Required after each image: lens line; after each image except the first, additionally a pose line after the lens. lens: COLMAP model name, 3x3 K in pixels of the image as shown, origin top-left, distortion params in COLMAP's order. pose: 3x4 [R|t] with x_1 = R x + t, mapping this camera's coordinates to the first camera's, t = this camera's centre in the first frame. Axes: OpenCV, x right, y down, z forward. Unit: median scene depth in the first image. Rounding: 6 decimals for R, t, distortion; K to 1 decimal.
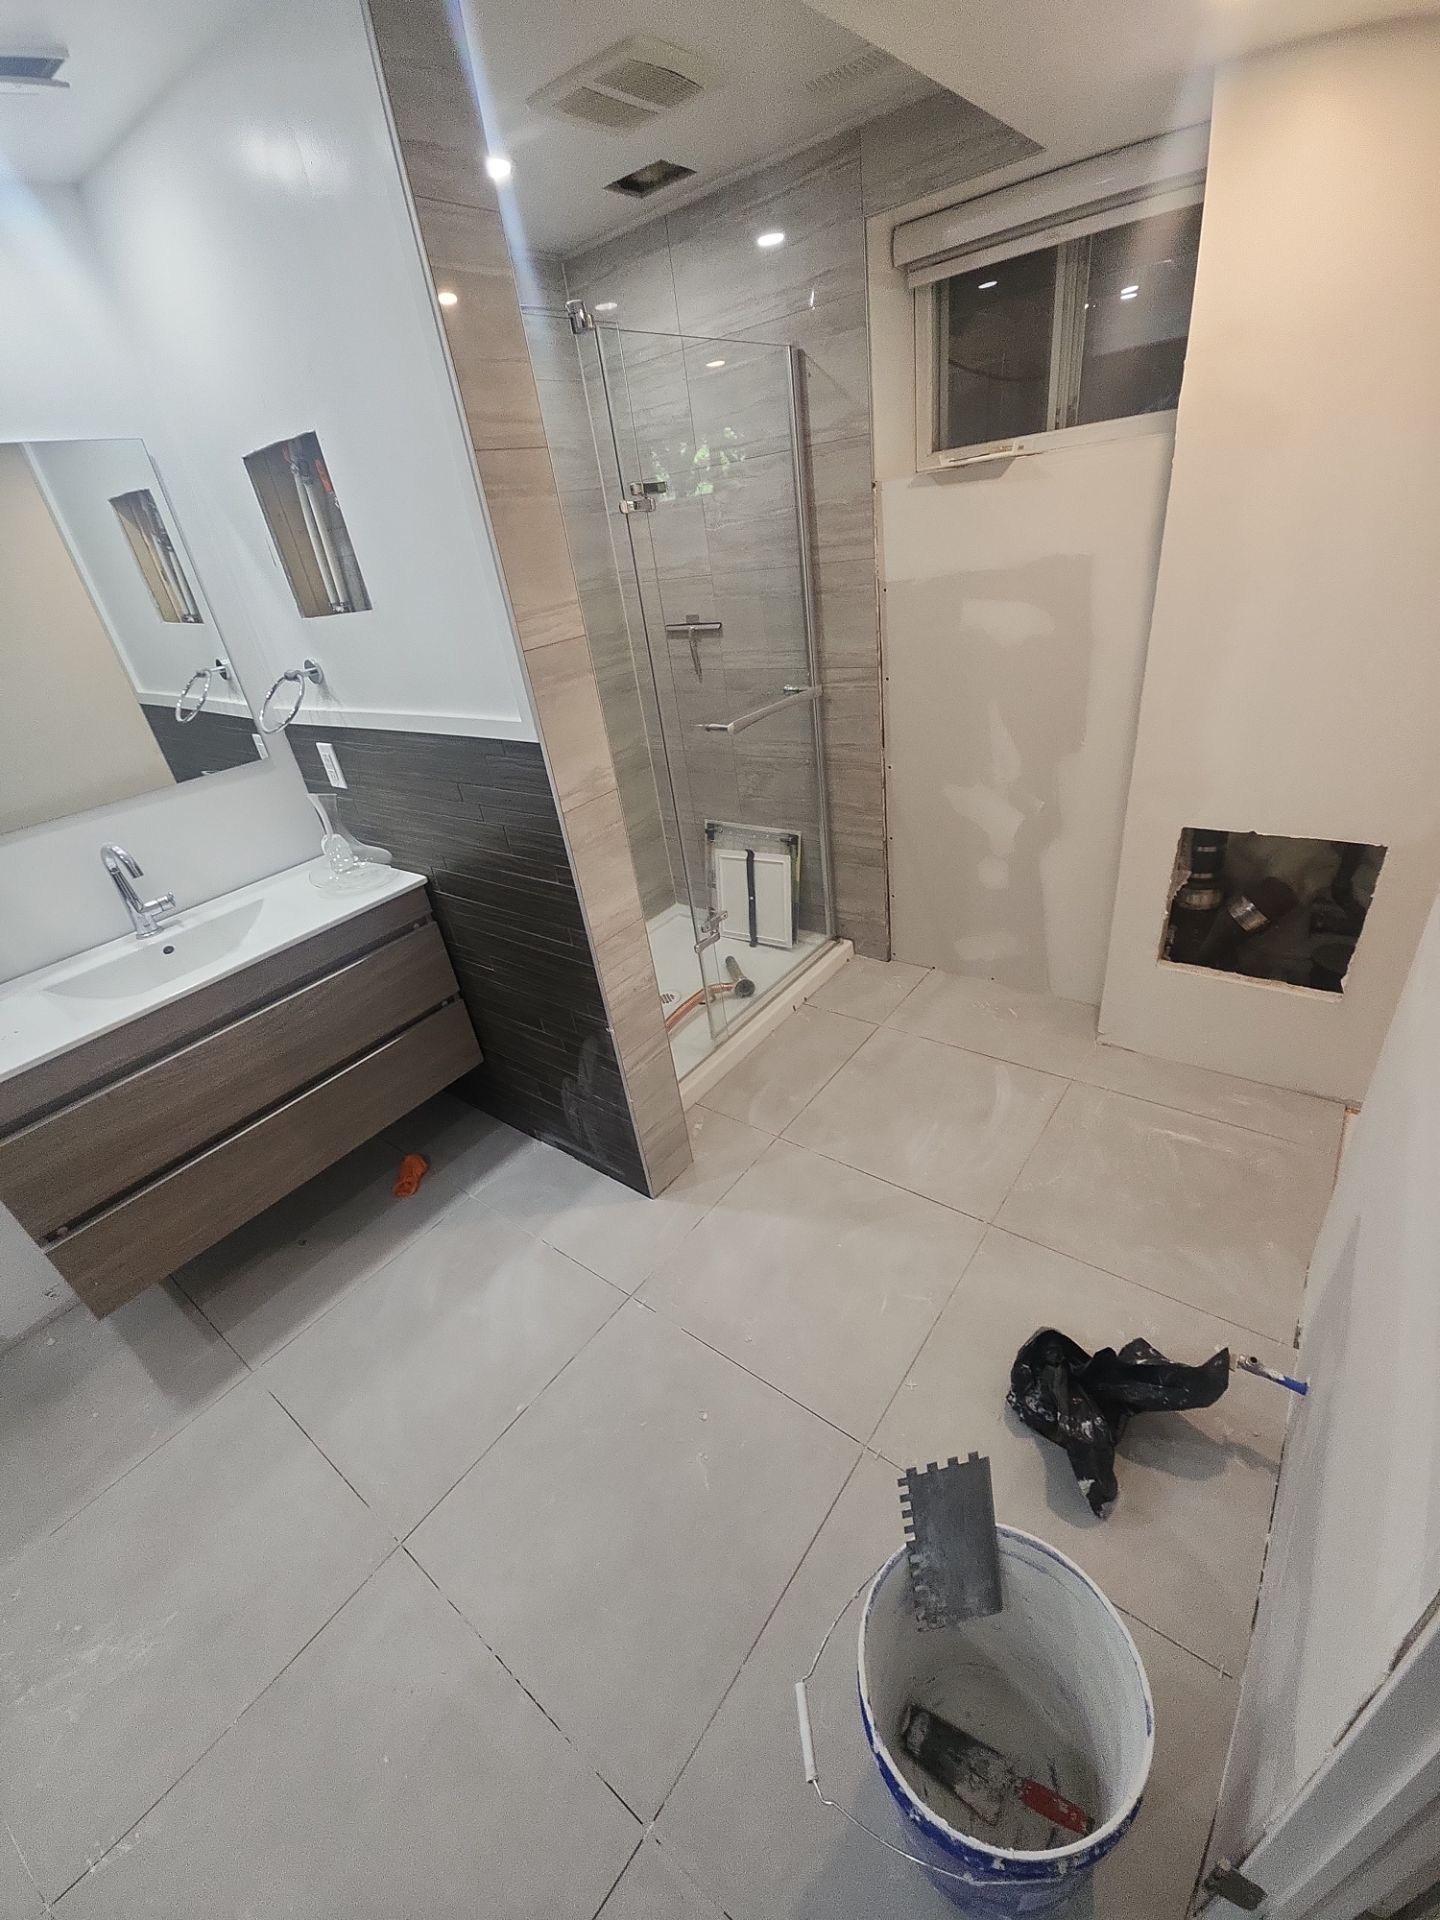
lens RADIAL K [[790.4, 0, 720.7], [0, 790.4, 968.1], [0, 0, 1]] dist [0.005217, -0.003485]
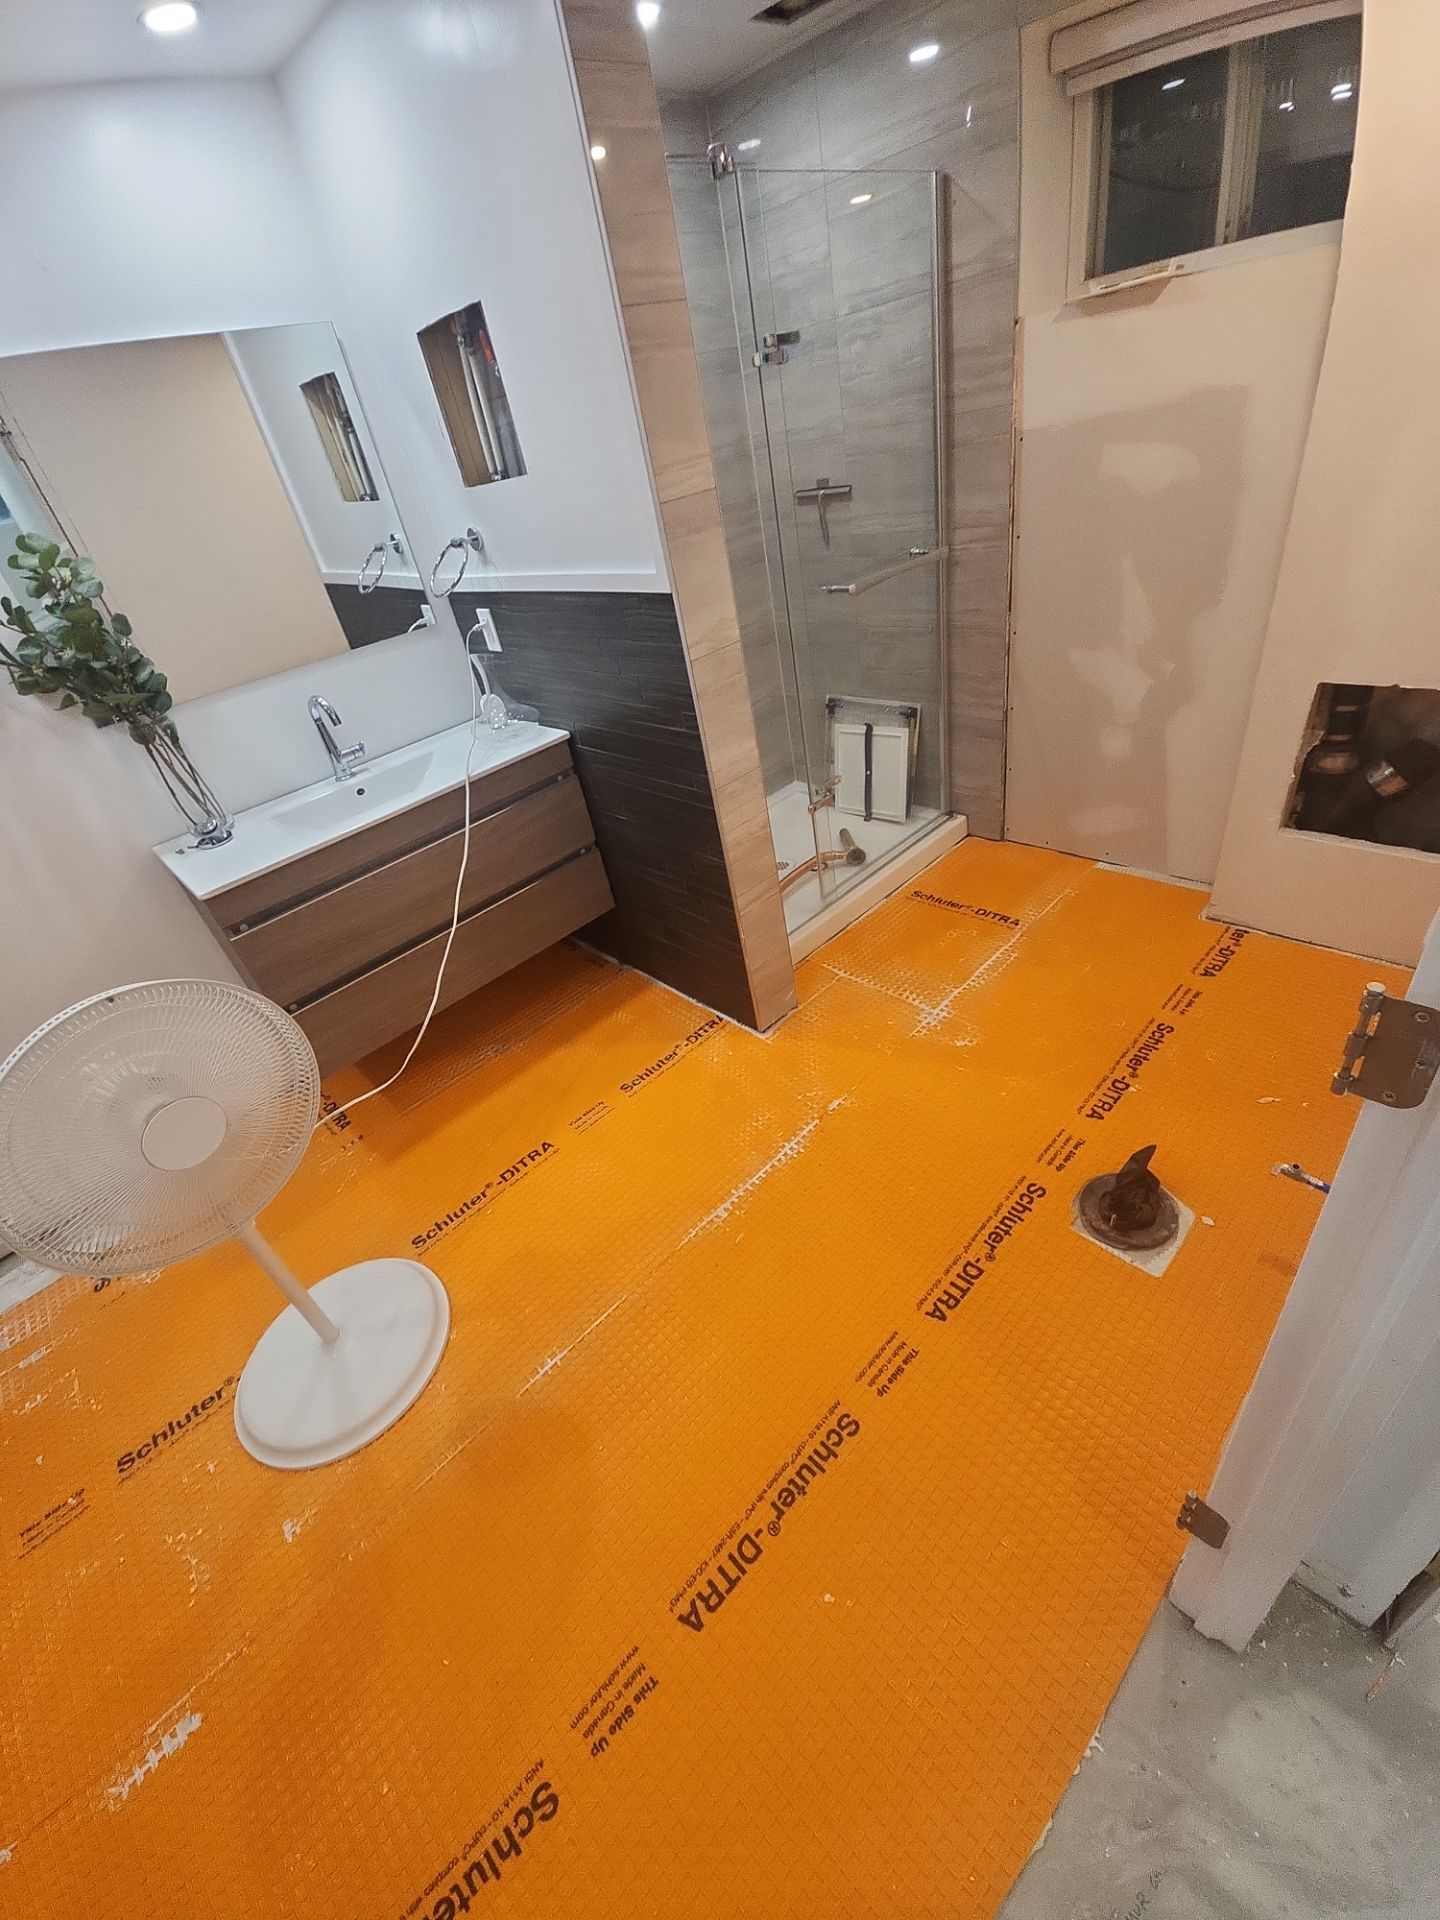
lens RADIAL K [[790.4, 0, 719.8], [0, 790.4, 975.2], [0, 0, 1]] dist [0.005217, -0.003485]
pose [[0.987769, 0.049348, -0.147911, 0.019815], [-0.031775, 0.992398, 0.118900, 0.083211], [0.152654, -0.112746, 0.981827, -0.101184]]
